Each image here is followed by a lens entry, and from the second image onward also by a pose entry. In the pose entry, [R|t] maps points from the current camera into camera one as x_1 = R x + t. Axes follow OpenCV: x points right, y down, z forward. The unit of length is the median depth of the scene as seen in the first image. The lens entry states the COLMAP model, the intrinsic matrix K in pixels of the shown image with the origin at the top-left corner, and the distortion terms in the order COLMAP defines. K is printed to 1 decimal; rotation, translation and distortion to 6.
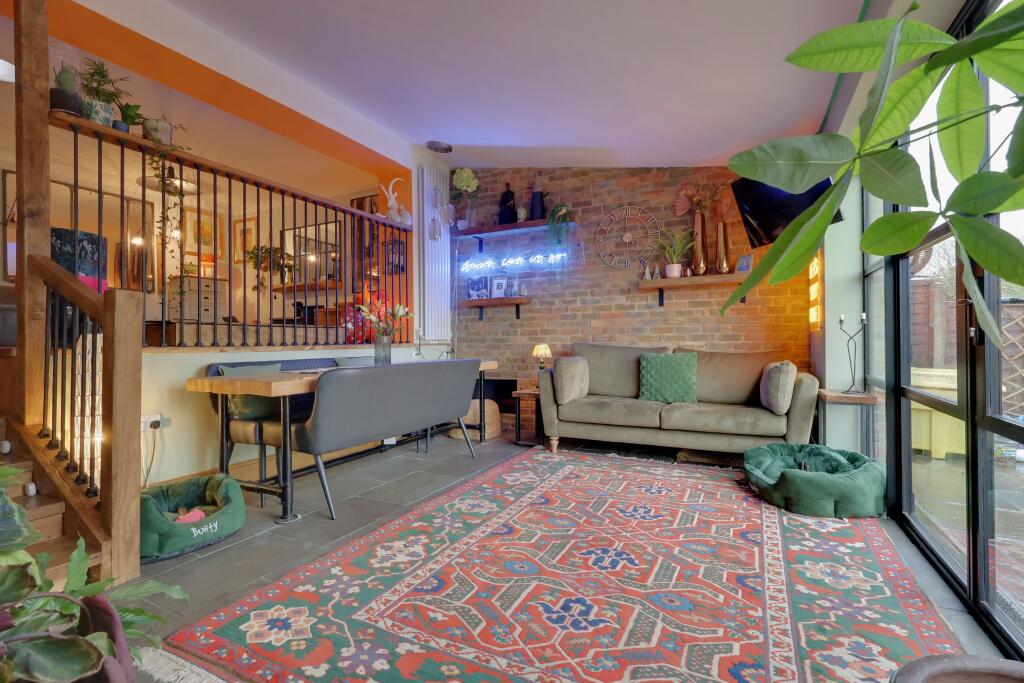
lens RADIAL K [[471.8, 0, 513.2], [0, 471.8, 335.9], [0, 0, 1]] dist [-0.002216, 0.000487]
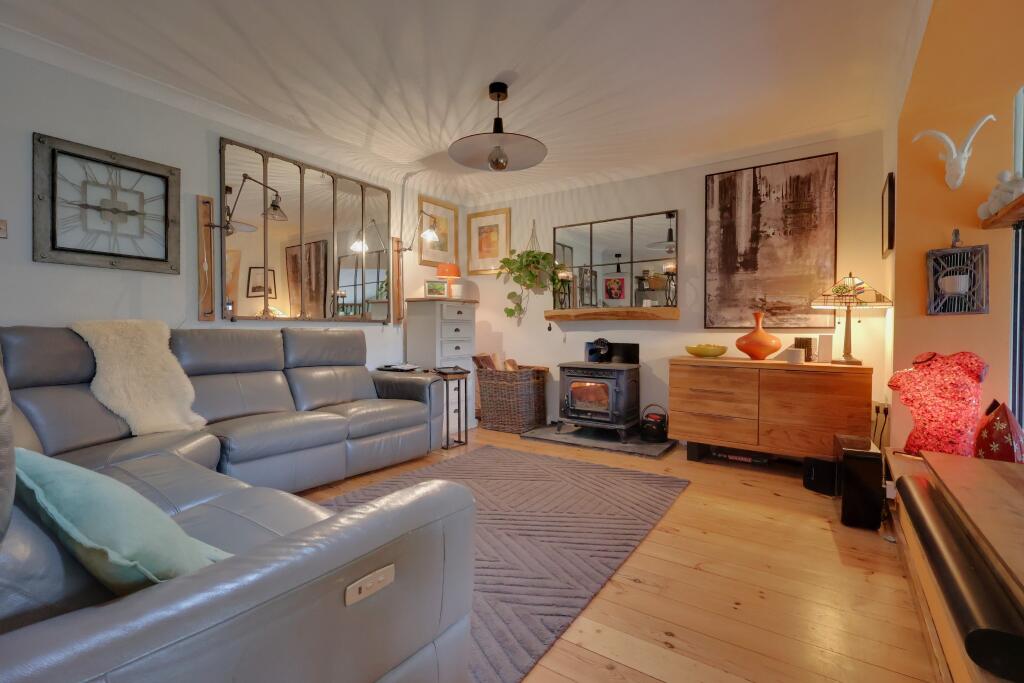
lens RADIAL K [[471.8, 0, 512.6], [0, 471.8, 334.8], [0, 0, 1]] dist [-0.002216, 0.000487]
pose [[0.992067, 0.009856, -0.125321, -0.525365], [-0.009141, 0.999938, 0.006281, -0.085177], [0.125375, -0.005086, 0.992096, 0.363647]]
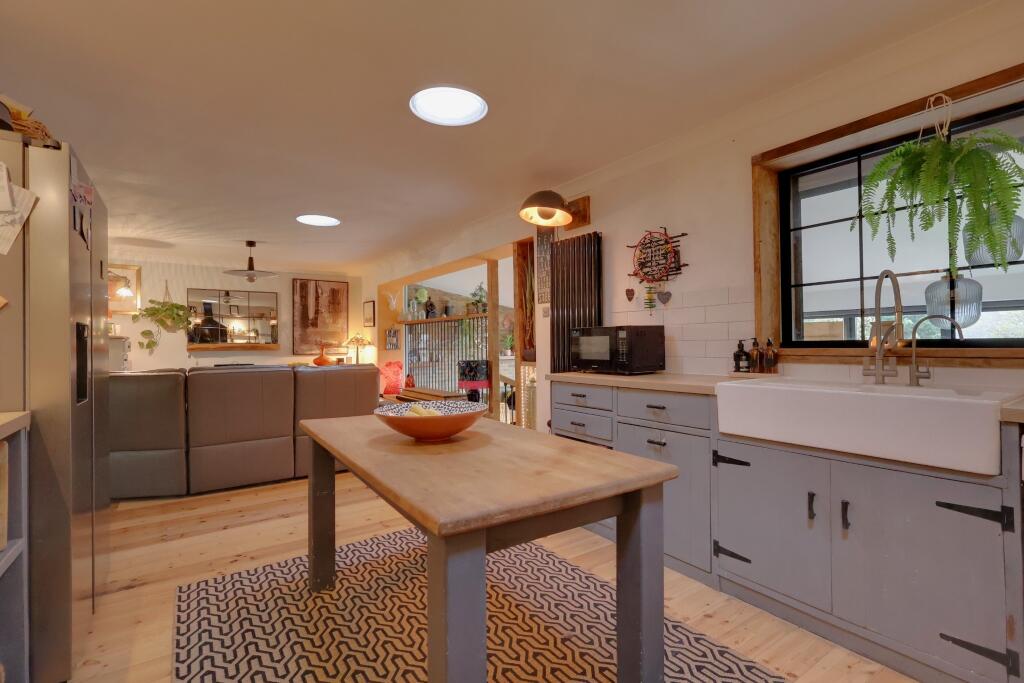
lens RADIAL K [[471.8, 0, 512.2], [0, 471.8, 341.6], [0, 0, 1]] dist [-0.002216, 0.000487]
pose [[0.466663, 0.002260, 0.884432, -1.194173], [0.006794, 0.999958, -0.006139, -0.115115], [-0.884409, 0.008873, 0.466628, -0.088157]]
